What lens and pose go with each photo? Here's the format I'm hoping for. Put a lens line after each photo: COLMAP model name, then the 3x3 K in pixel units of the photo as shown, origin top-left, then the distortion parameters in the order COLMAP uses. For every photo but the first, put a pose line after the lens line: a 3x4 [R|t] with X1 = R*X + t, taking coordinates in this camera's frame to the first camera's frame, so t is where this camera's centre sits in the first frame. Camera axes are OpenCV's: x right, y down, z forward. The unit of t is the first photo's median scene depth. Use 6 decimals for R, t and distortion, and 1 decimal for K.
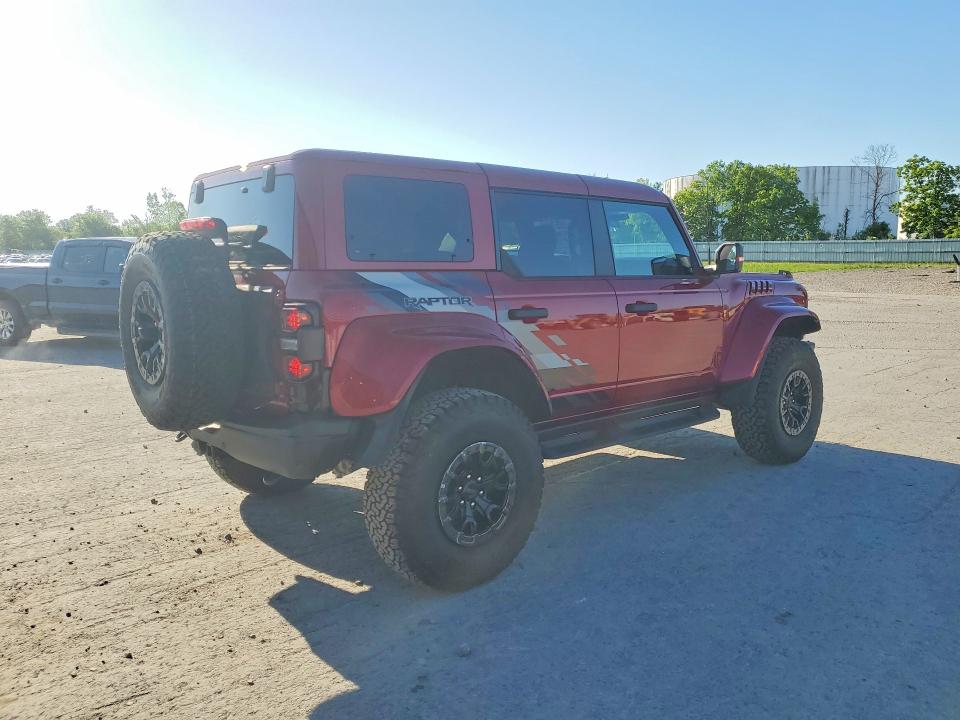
lens RADIAL K [[782.5, 0, 480.0], [0, 782.5, 360.0], [0, 0, 1]] dist [0.035111, -0.004599]
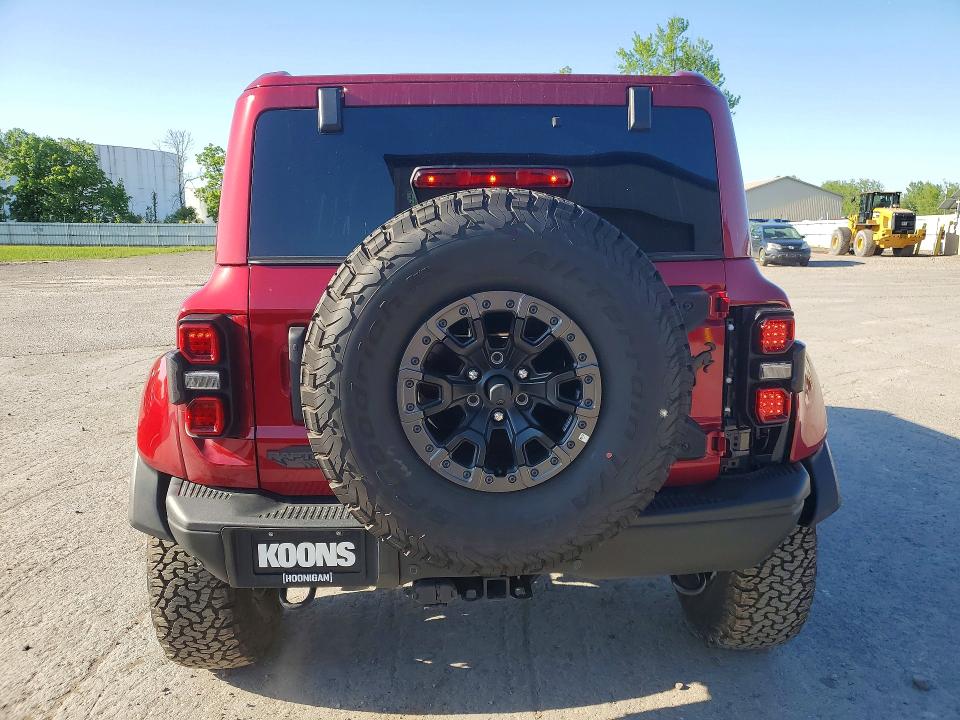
lens RADIAL K [[782.5, 0, 480.0], [0, 782.5, 360.0], [0, 0, 1]] dist [0.035111, -0.004599]
pose [[0.604922, -0.126790, 0.786126, -0.091120], [0.110524, 0.991055, 0.074794, -0.010717], [-0.788577, 0.041641, 0.613525, 0.076635]]
